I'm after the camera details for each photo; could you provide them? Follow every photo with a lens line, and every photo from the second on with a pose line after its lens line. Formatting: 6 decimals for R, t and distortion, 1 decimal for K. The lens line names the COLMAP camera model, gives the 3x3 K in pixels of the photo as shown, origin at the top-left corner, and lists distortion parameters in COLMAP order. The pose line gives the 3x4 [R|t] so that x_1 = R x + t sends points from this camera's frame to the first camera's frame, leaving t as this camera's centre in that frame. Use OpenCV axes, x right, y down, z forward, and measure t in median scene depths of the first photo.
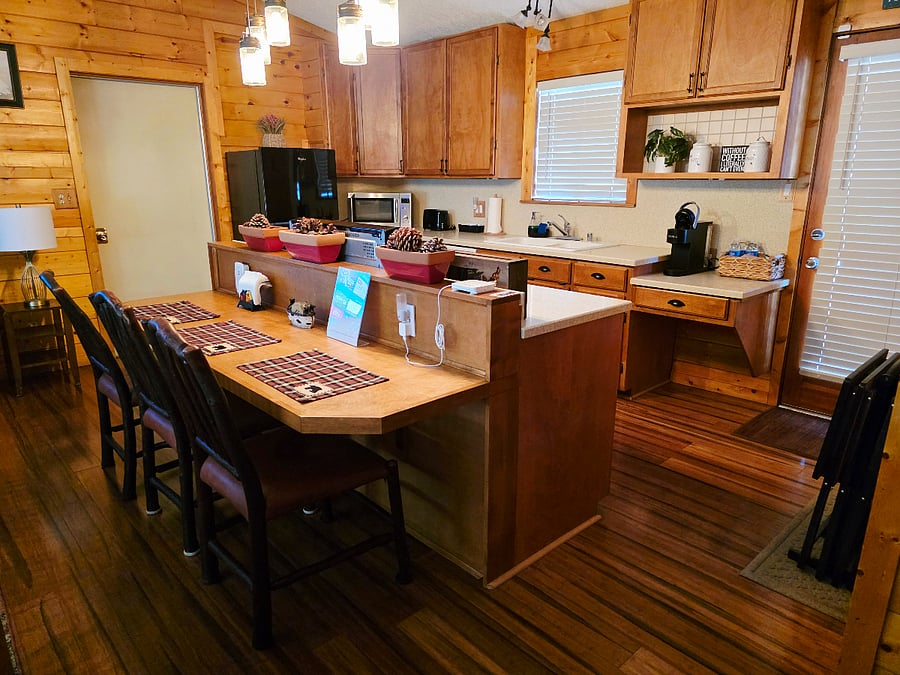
lens RADIAL K [[609.2, 0, 450.0], [0, 609.2, 337.5], [0, 0, 1]] dist [0.075078, -0.068566]
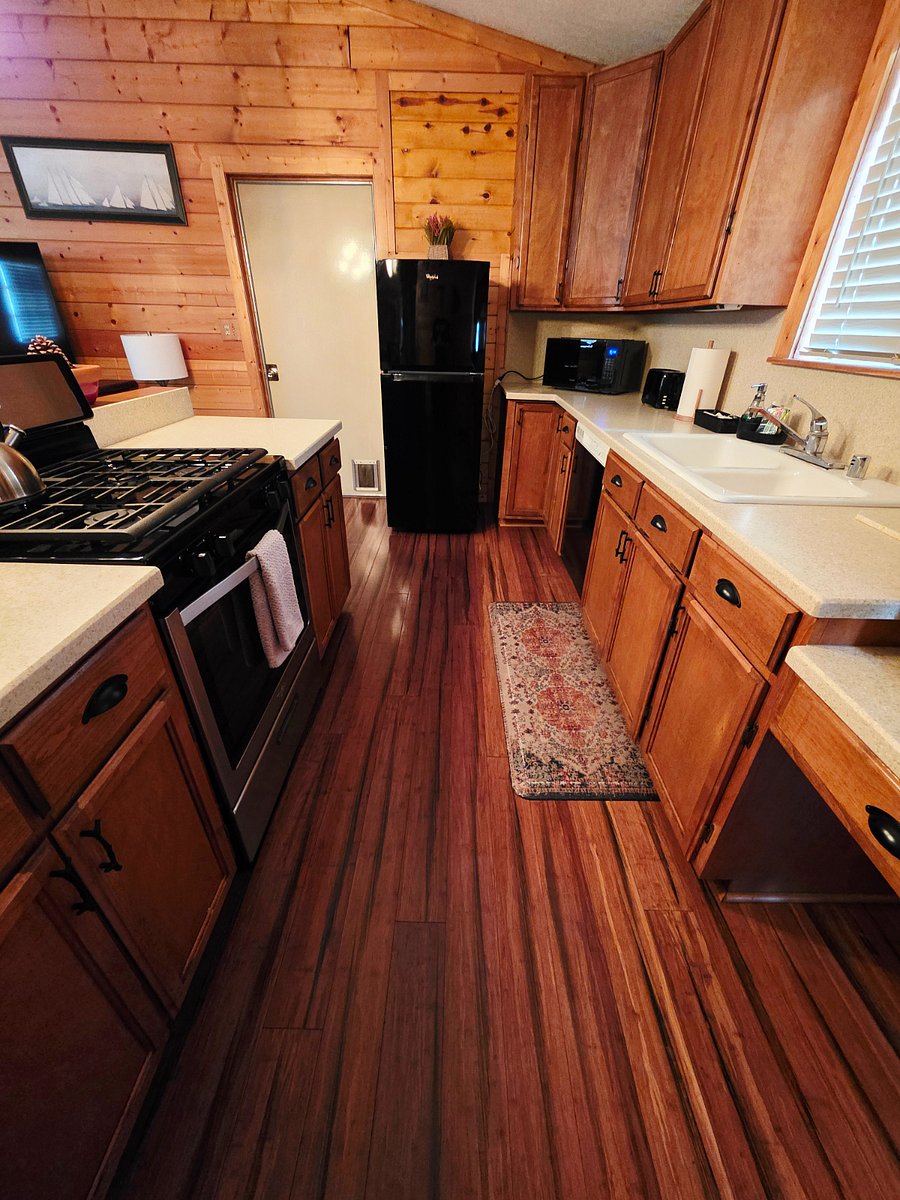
lens RADIAL K [[481.0, 0, 453.6], [0, 481.0, 600.4], [0, 0, 1]] dist [0.000164, 0.000300]
pose [[0.726143, 0.355124, -0.588730, 0.259691], [-0.196731, 0.927797, 0.317002, -0.135413], [0.658797, -0.114367, 0.743577, 0.611390]]
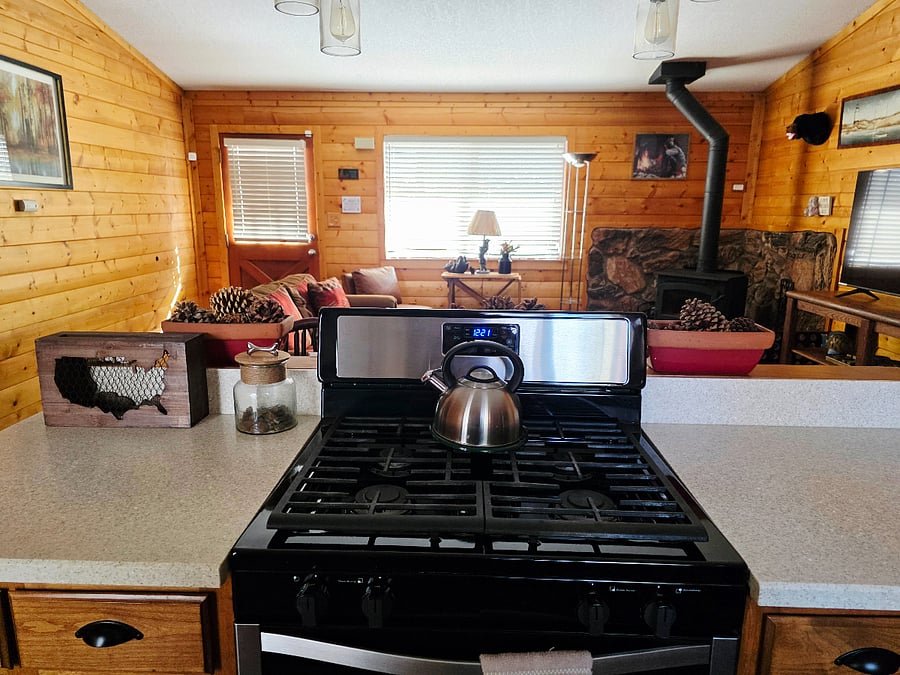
lens RADIAL K [[609.2, 0, 450.0], [0, 609.2, 337.5], [0, 0, 1]] dist [0.075078, -0.068566]
pose [[-0.700650, 0.144208, -0.698780, 0.135185], [-0.194993, 0.903380, 0.381947, -0.229870], [0.686343, 0.403868, -0.604833, 0.829306]]
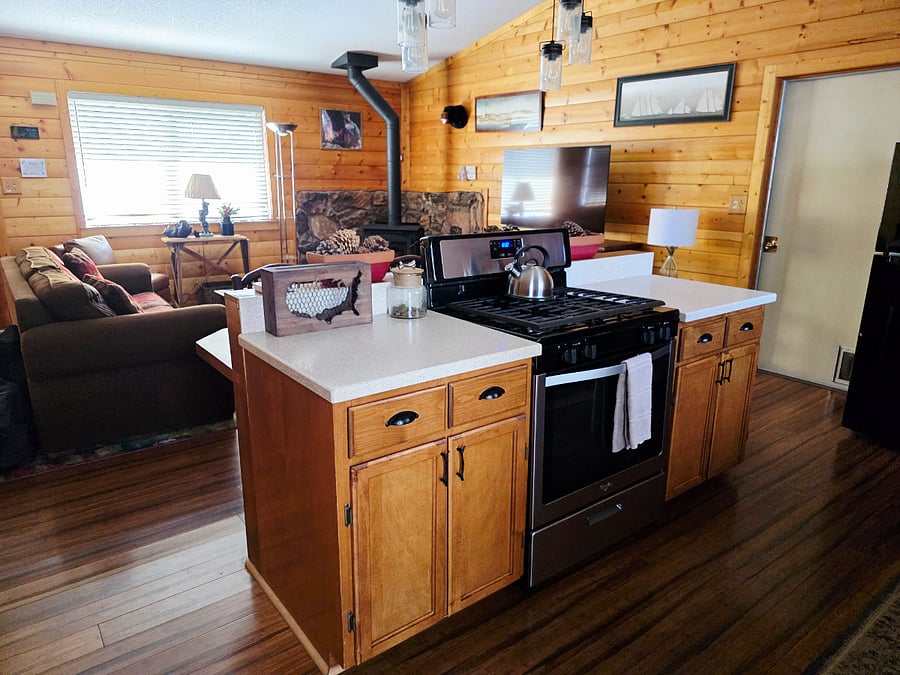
lens RADIAL K [[609.2, 0, 450.0], [0, 609.2, 337.5], [0, 0, 1]] dist [0.075078, -0.068566]
pose [[-0.096511, 0.254479, -0.962250, 0.486529], [-0.266911, 0.924737, 0.271329, -0.170175], [0.958876, 0.283022, -0.021324, 0.622946]]
